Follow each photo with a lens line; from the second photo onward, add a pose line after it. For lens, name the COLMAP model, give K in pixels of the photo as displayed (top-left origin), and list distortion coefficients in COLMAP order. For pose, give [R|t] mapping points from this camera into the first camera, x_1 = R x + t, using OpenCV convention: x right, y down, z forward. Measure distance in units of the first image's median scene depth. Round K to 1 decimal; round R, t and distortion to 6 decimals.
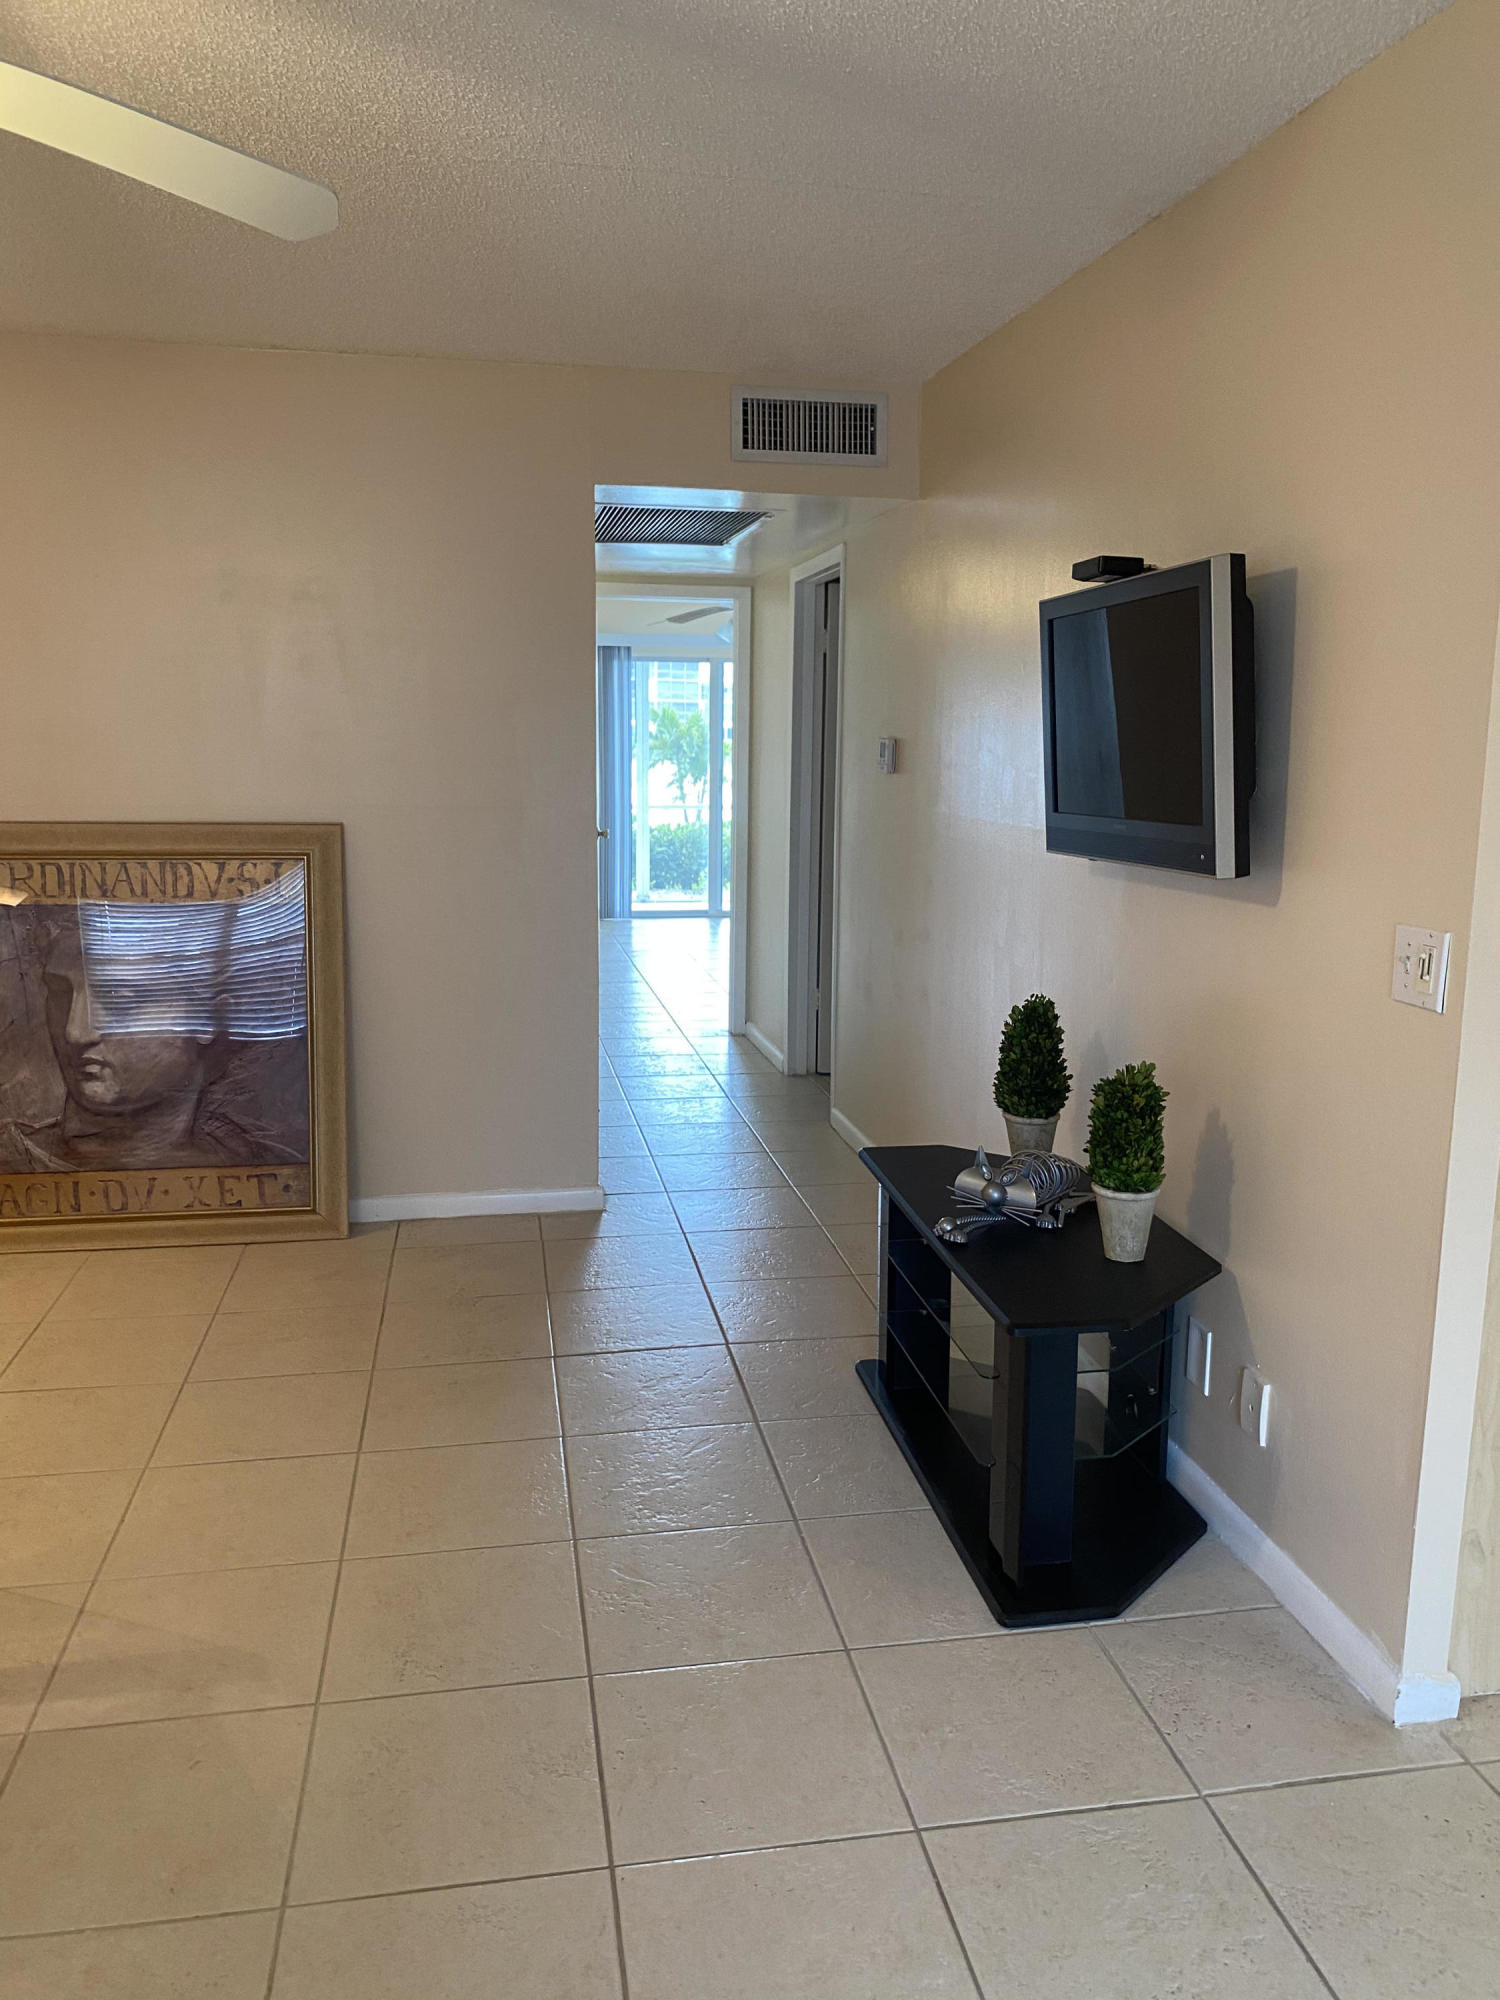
lens RADIAL K [[1493.4, 0, 732.7], [0, 1493.4, 992.4], [0, 0, 1]] dist [-0.004701, -0.010547]
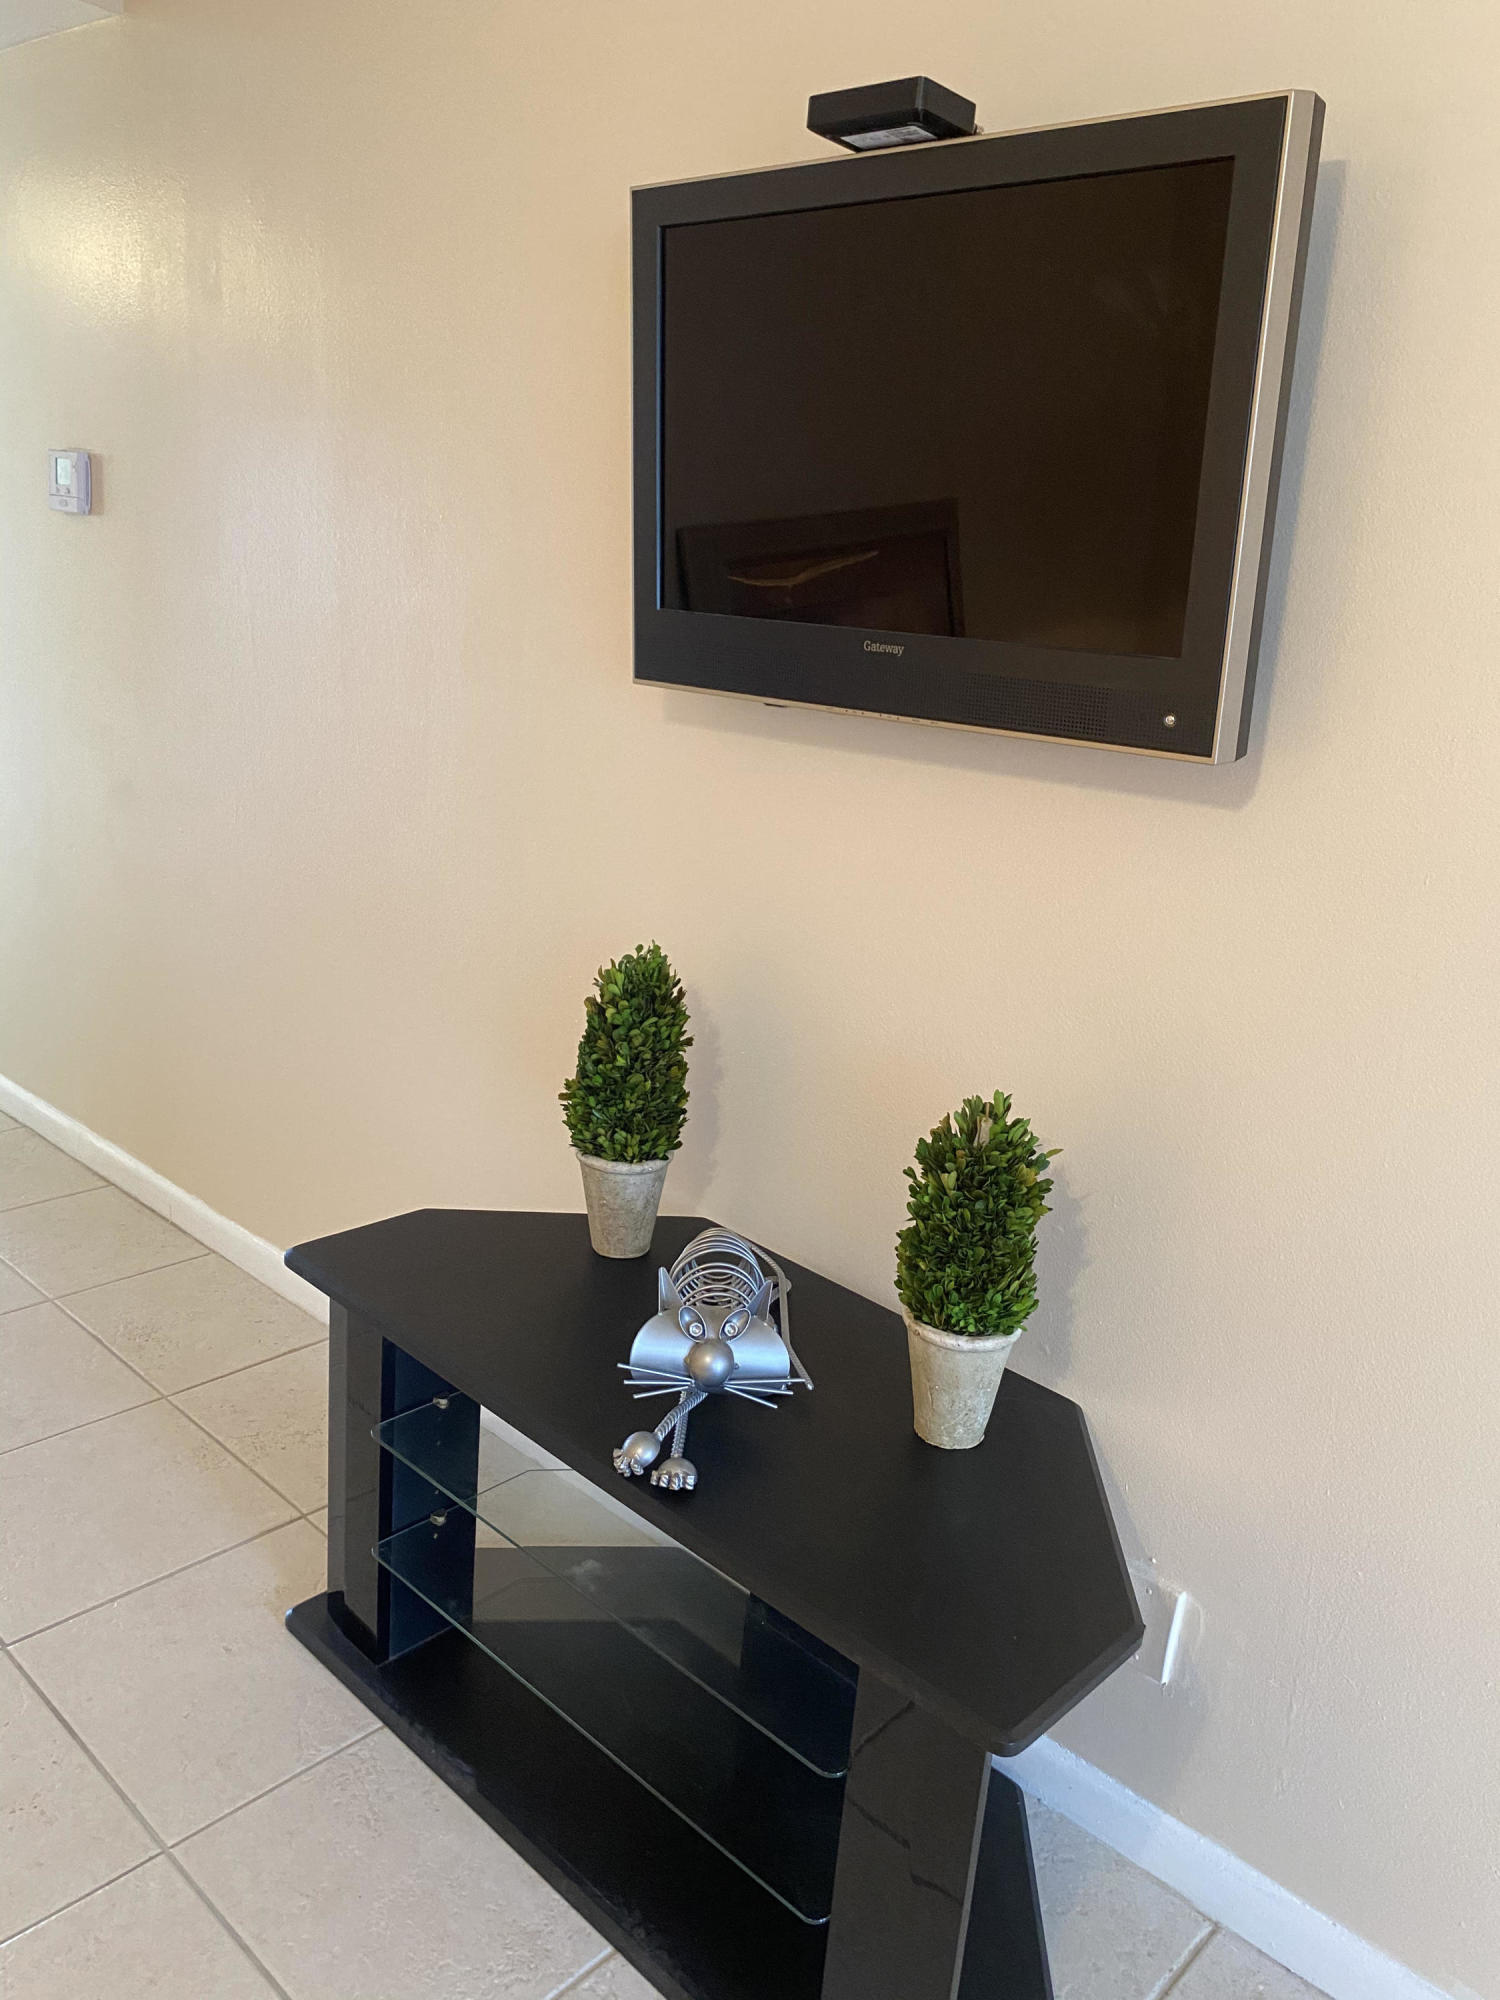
lens RADIAL K [[1539.0, 0, 751.4], [0, 1539.0, 982.5], [0, 0, 1]] dist [-0.002659, -0.000473]
pose [[0.793109, -0.109072, 0.599235, -0.119511], [0.028475, 0.989399, 0.142401, -0.071465], [-0.608414, -0.095876, 0.787807, 0.581366]]
